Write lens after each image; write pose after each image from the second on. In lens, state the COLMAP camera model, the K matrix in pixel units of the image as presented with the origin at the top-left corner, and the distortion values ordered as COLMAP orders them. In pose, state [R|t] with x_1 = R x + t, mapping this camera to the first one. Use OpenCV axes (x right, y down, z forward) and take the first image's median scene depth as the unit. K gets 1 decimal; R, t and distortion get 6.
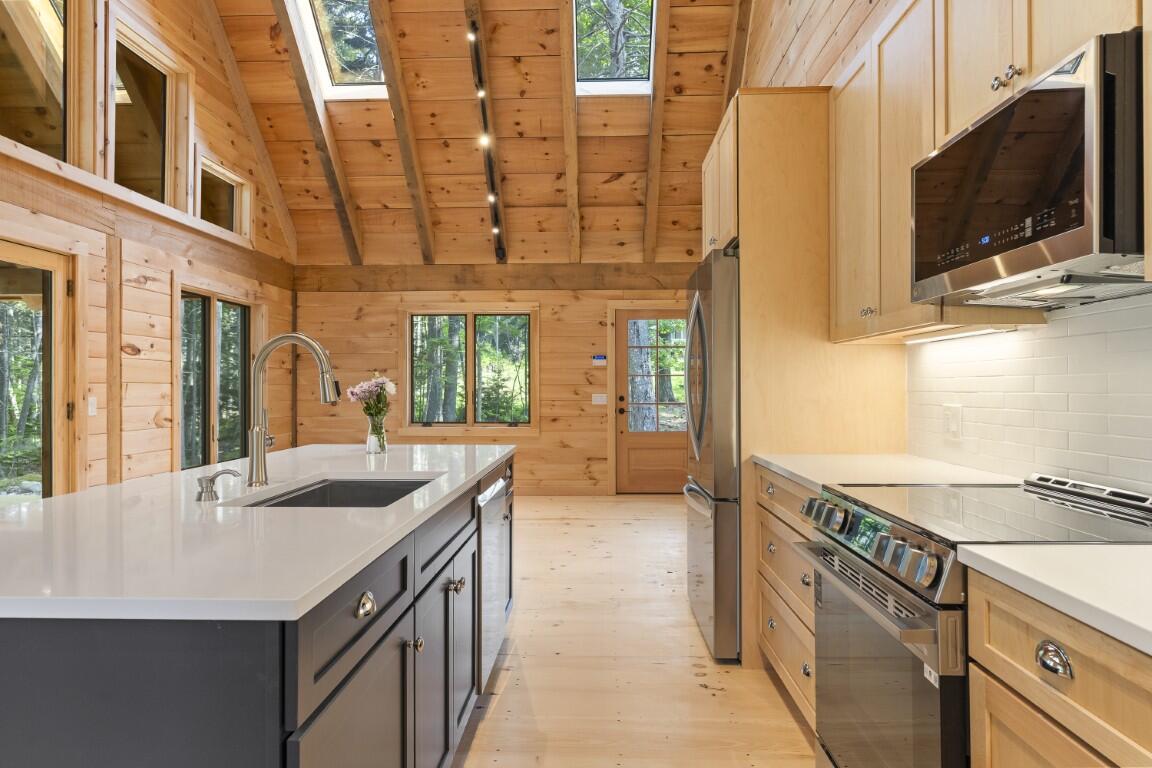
lens RADIAL K [[686.9, 0, 575.0], [0, 686.9, 386.3], [0, 0, 1]] dist [0.000150, -0.000038]
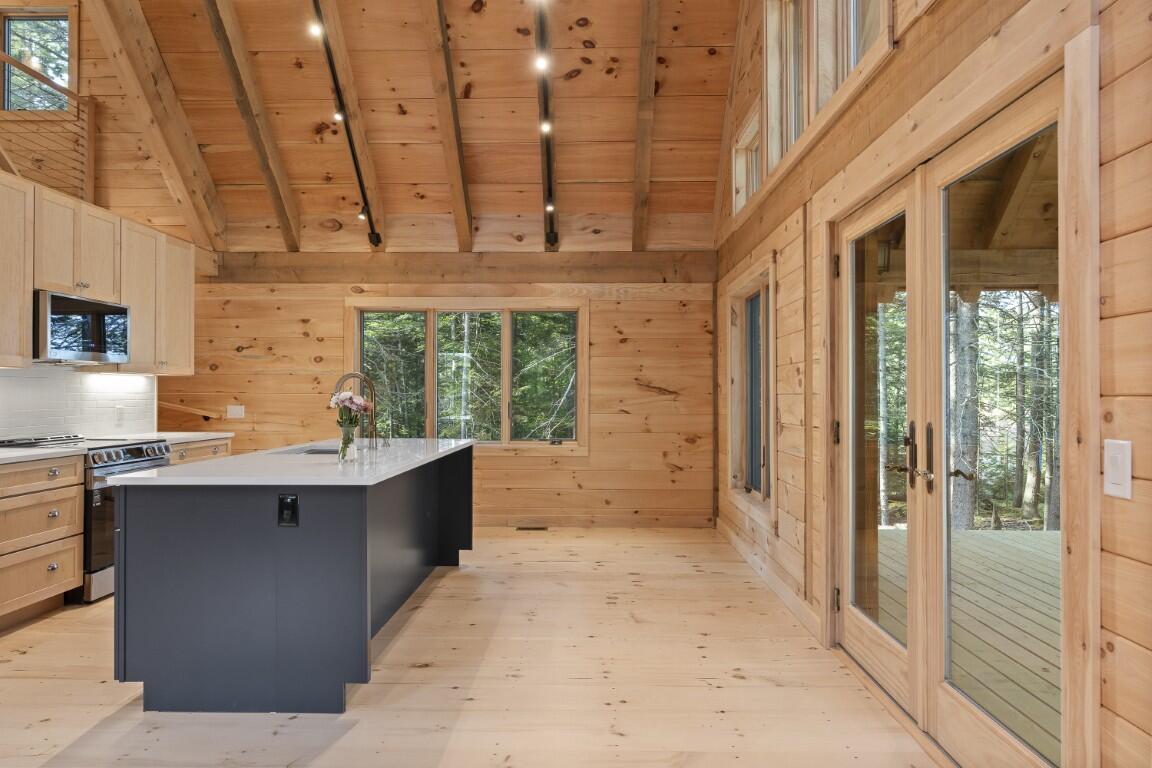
lens RADIAL K [[725.1, 0, 574.4], [0, 725.1, 385.9], [0, 0, 1]] dist [0.003446, -0.002015]
pose [[-0.999997, -0.000849, -0.002170, -0.401037], [-0.000824, 0.999937, -0.011161, -0.004502], [0.002180, -0.011159, -0.999935, 1.202447]]
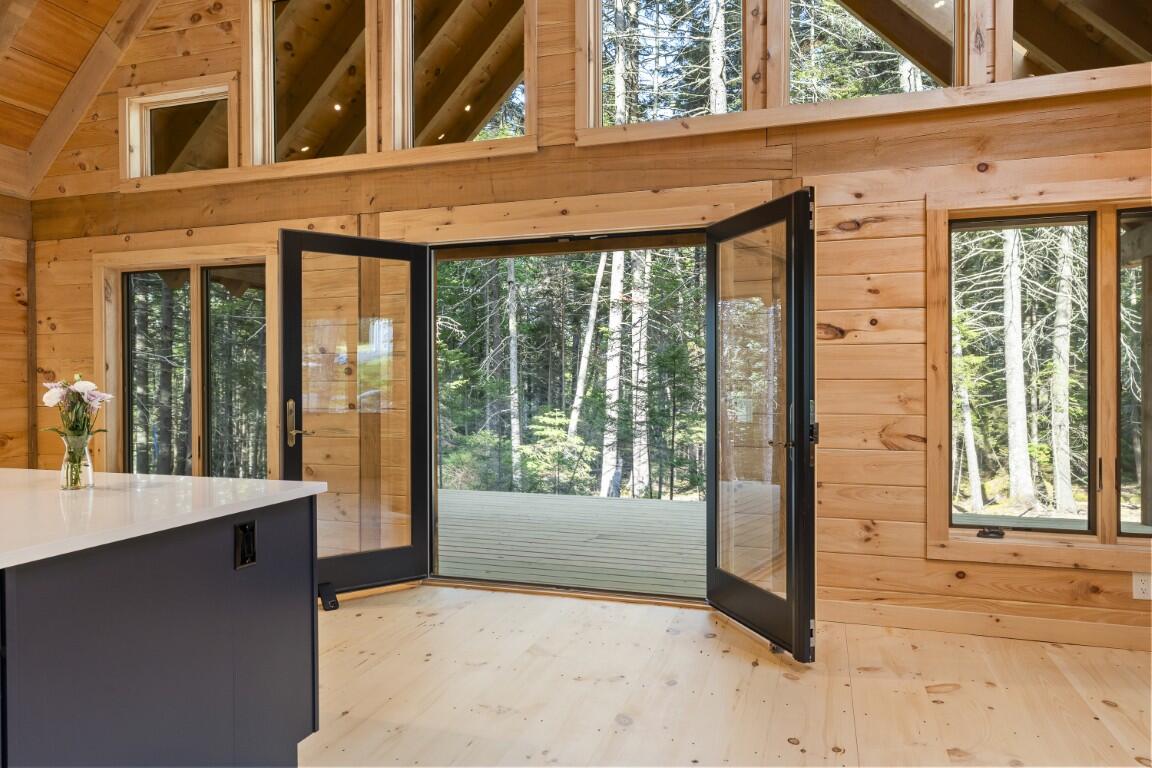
lens RADIAL K [[758.7, 0, 572.8], [0, 758.7, 379.4], [0, 0, 1]] dist [0.003702, -0.003744]
pose [[-0.281470, 0.002780, -0.959566, 0.158662], [0.004051, 0.999990, 0.001709, -0.007074], [0.959562, -0.003407, -0.281478, 0.945469]]
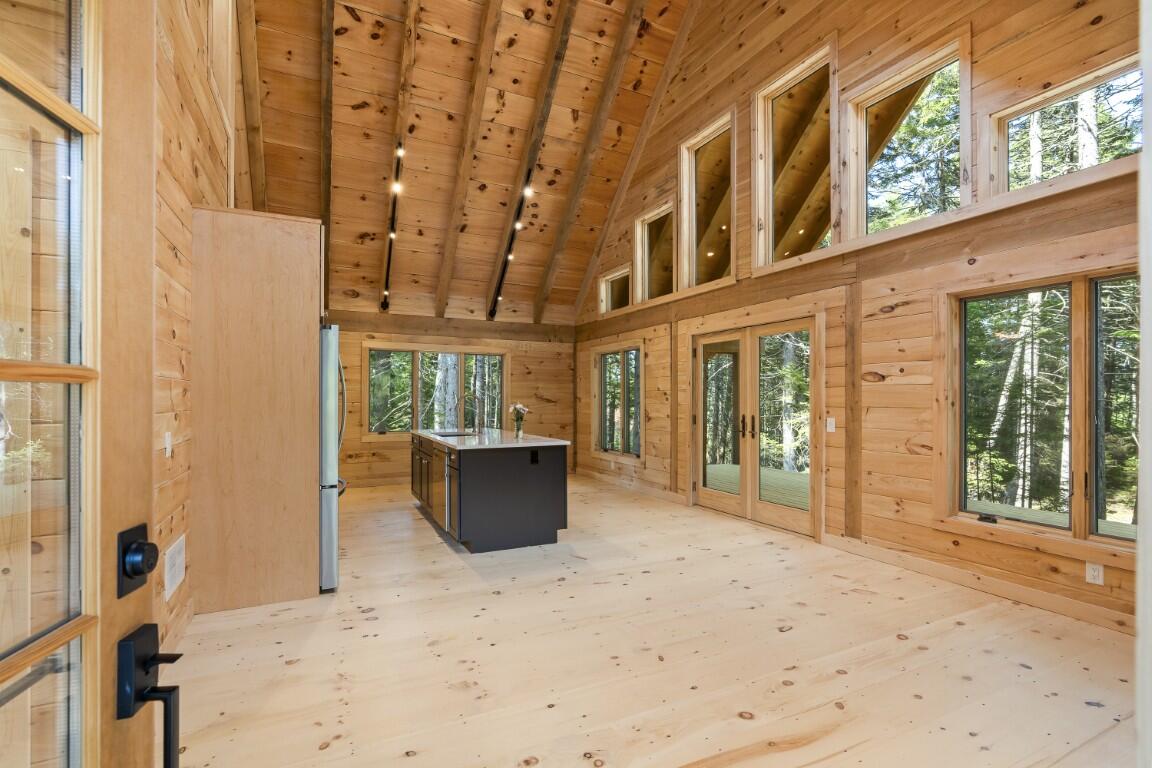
lens RADIAL K [[530.3, 0, 575.7], [0, 530.3, 393.9], [0, 0, 1]] dist [-0.002670, 0.000348]
pose [[-0.886049, -0.005183, -0.463562, 0.169226], [-0.001272, 0.999961, -0.008749, -0.017648], [0.463589, -0.007162, -0.886021, 1.491933]]
